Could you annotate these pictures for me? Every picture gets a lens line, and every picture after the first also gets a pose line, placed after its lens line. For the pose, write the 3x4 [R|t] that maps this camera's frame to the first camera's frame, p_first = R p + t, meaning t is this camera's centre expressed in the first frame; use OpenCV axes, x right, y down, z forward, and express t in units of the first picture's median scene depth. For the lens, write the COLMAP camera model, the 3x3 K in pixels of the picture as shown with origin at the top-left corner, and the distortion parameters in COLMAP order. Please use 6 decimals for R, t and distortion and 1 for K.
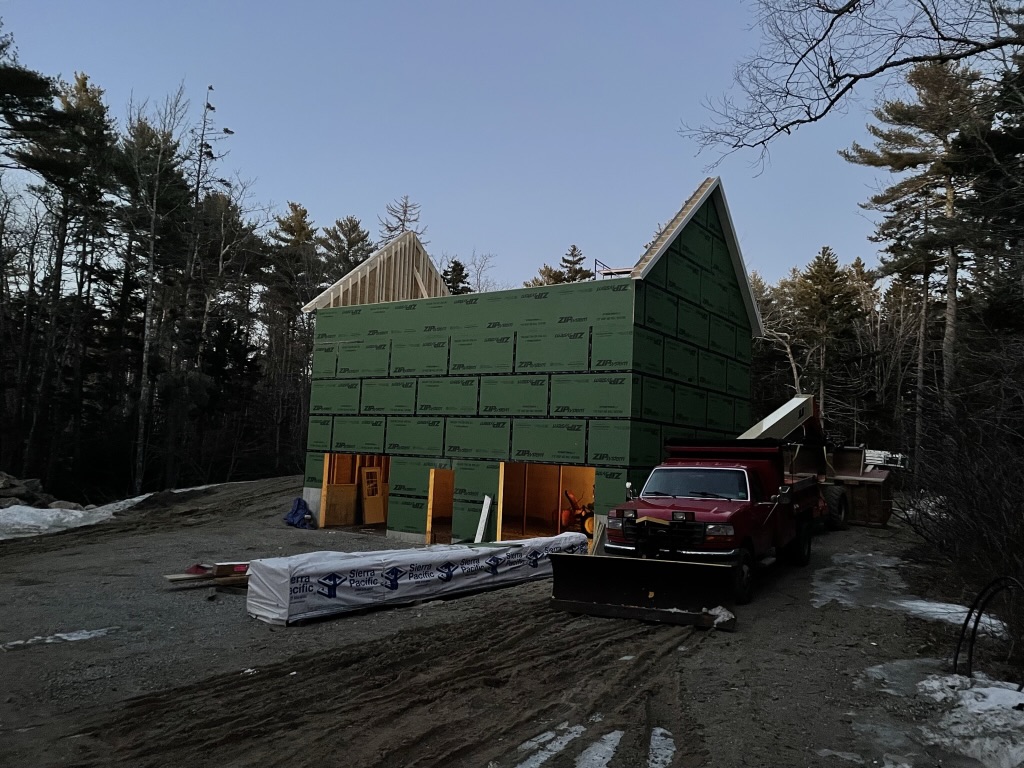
lens RADIAL K [[769.7, 0, 503.1], [0, 769.7, 387.4], [0, 0, 1]] dist [0.063520, -0.035965]
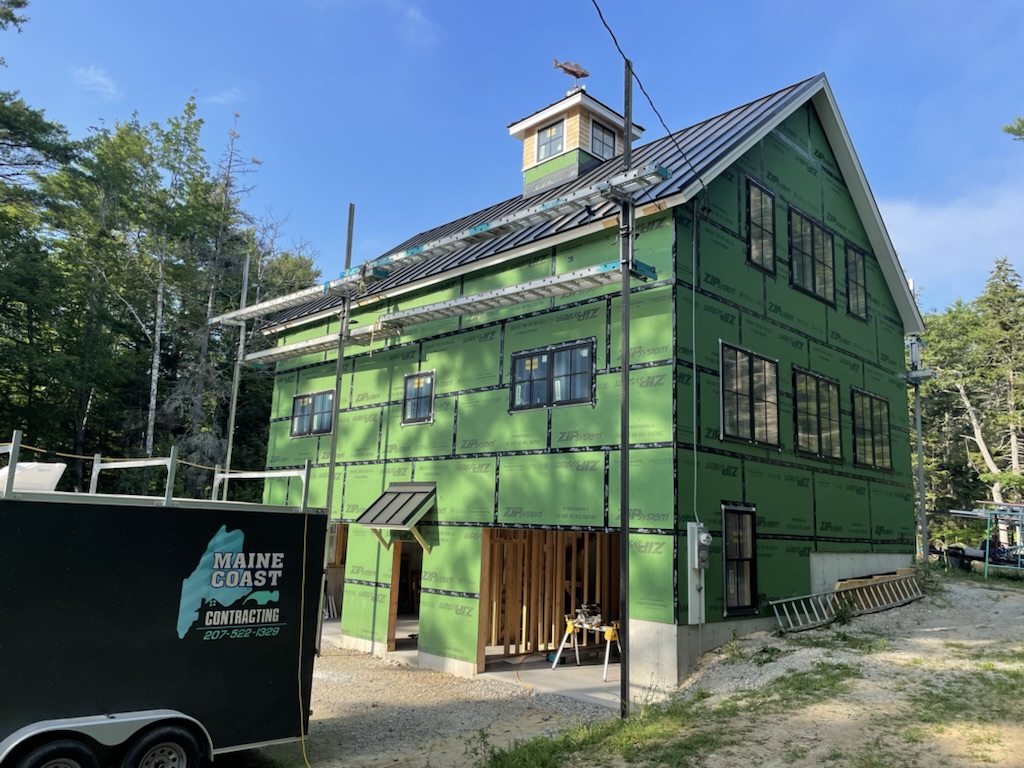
lens RADIAL K [[769.7, 0, 509.2], [0, 769.7, 386.7], [0, 0, 1]] dist [0.063520, -0.035965]
pose [[0.985434, -0.040818, -0.165086, 0.118259], [0.023644, 0.994224, -0.104690, 0.046476], [0.168405, 0.099262, 0.980707, 0.357982]]
